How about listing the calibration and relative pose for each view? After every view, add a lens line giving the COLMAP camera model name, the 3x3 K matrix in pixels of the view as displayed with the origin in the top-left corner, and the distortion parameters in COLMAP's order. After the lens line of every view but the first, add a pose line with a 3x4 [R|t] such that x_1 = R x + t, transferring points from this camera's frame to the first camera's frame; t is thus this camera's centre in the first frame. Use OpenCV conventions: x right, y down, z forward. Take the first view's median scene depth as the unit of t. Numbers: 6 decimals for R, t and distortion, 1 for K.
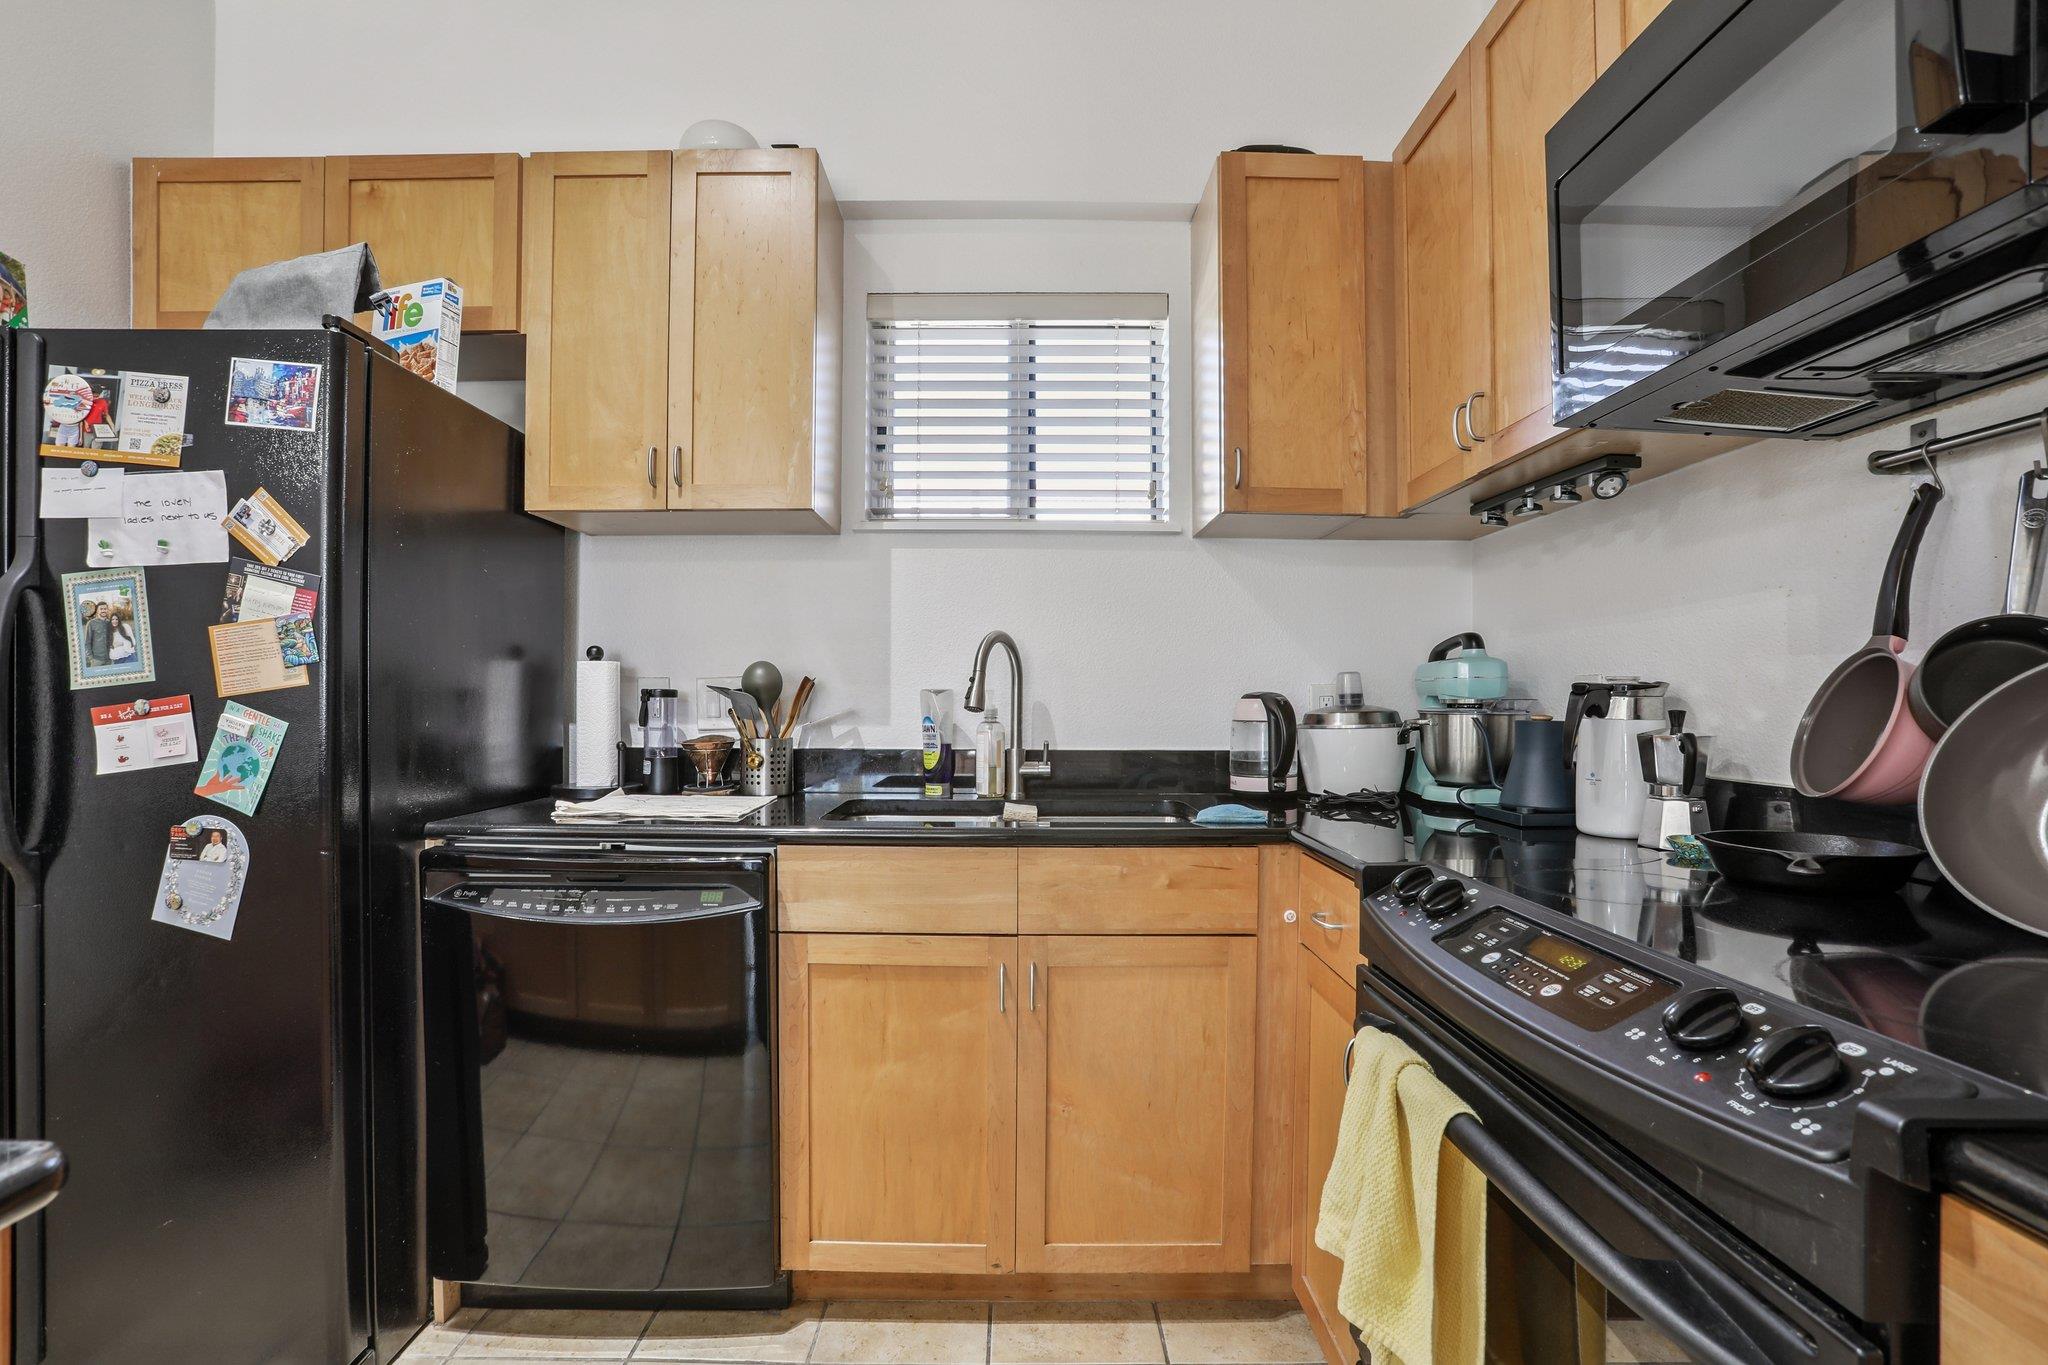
lens RADIAL K [[965.7, 0, 1024.0], [0, 965.7, 682.5], [0, 0, 1]] dist [-0.003515, -0.000658]
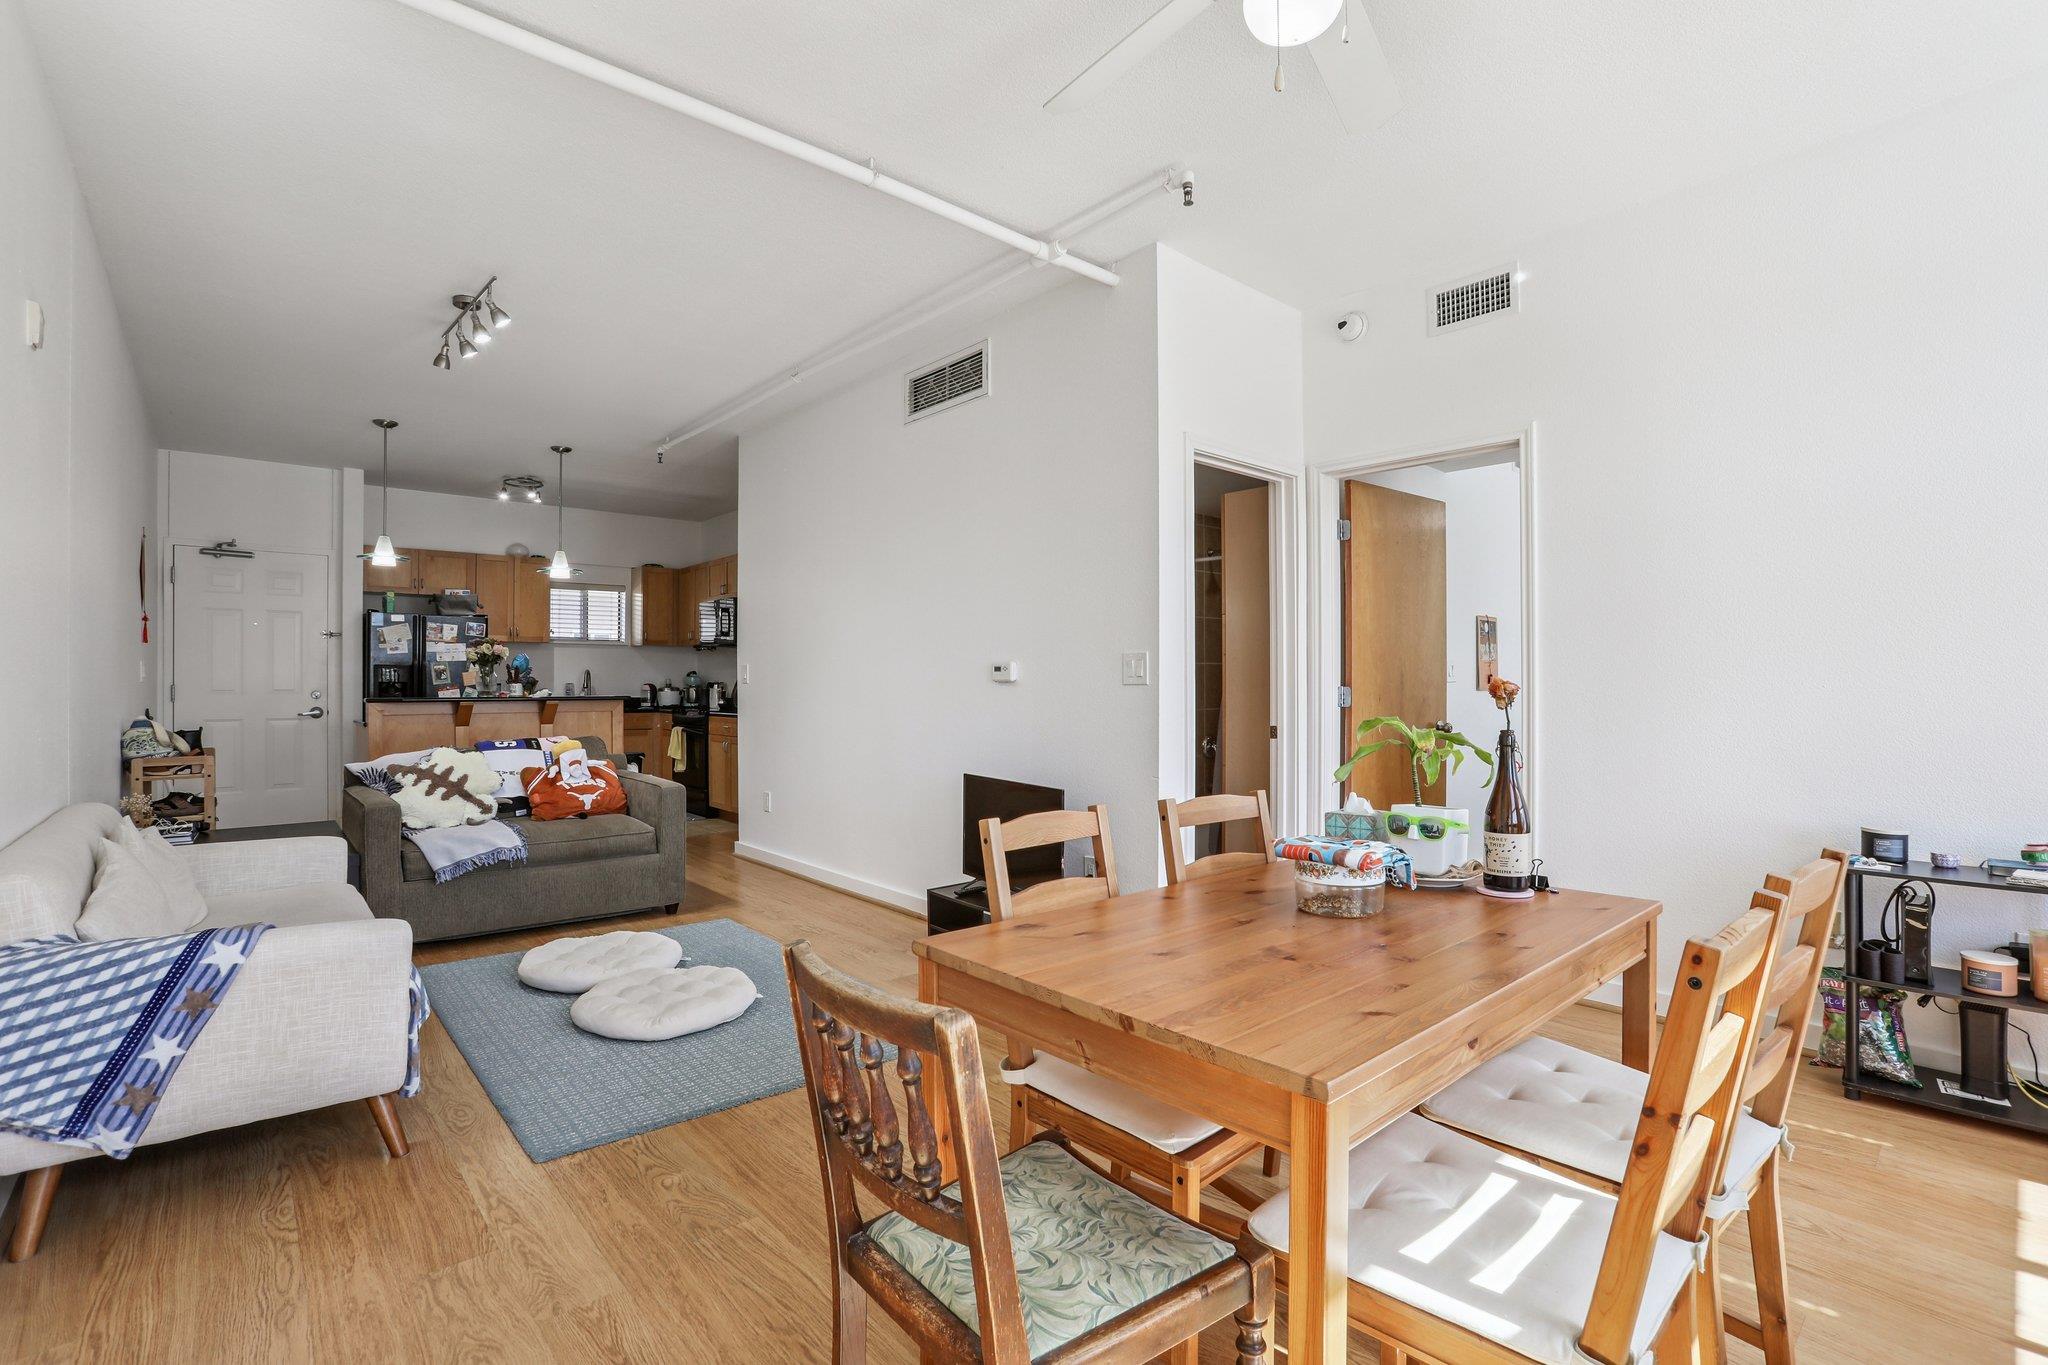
lens RADIAL K [[965.7, 0, 1024.0], [0, 965.7, 682.5], [0, 0, 1]] dist [-0.003515, -0.000658]
pose [[0.731812, -0.006781, 0.681473, -2.193949], [-0.001990, 0.999925, 0.012087, -0.074185], [-0.681504, -0.010202, 0.731744, -4.949802]]
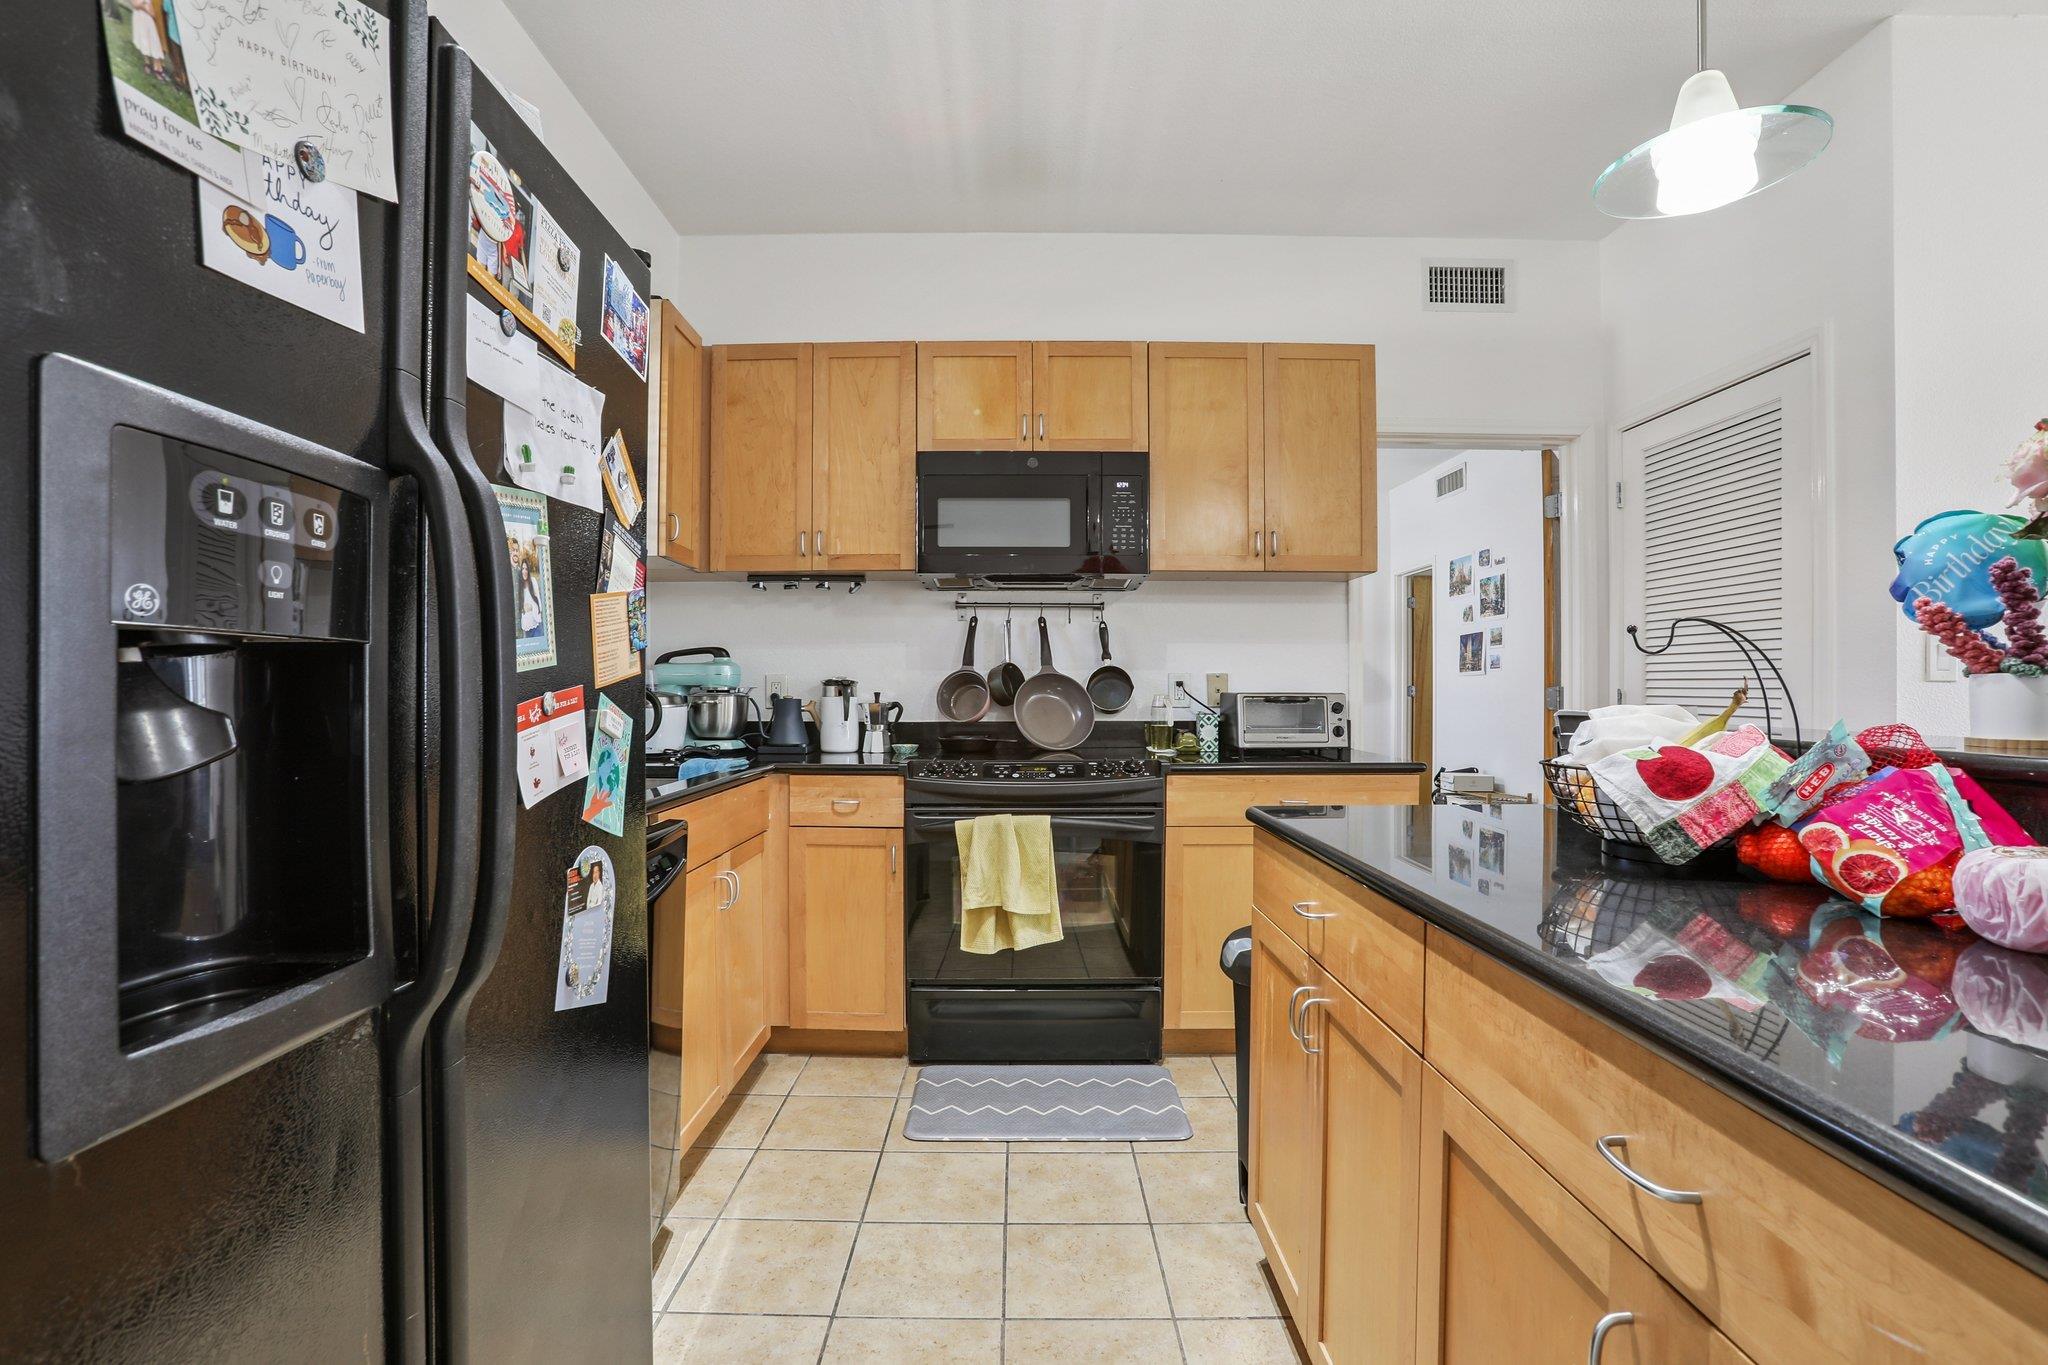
lens RADIAL K [[965.7, 0, 1024.0], [0, 965.7, 682.5], [0, 0, 1]] dist [-0.003515, -0.000658]
pose [[-0.018011, 0.002456, 0.999835, -1.601592], [-0.013421, 0.999906, -0.002698, 0.007721], [-0.999748, -0.013467, -0.017976, 0.672599]]
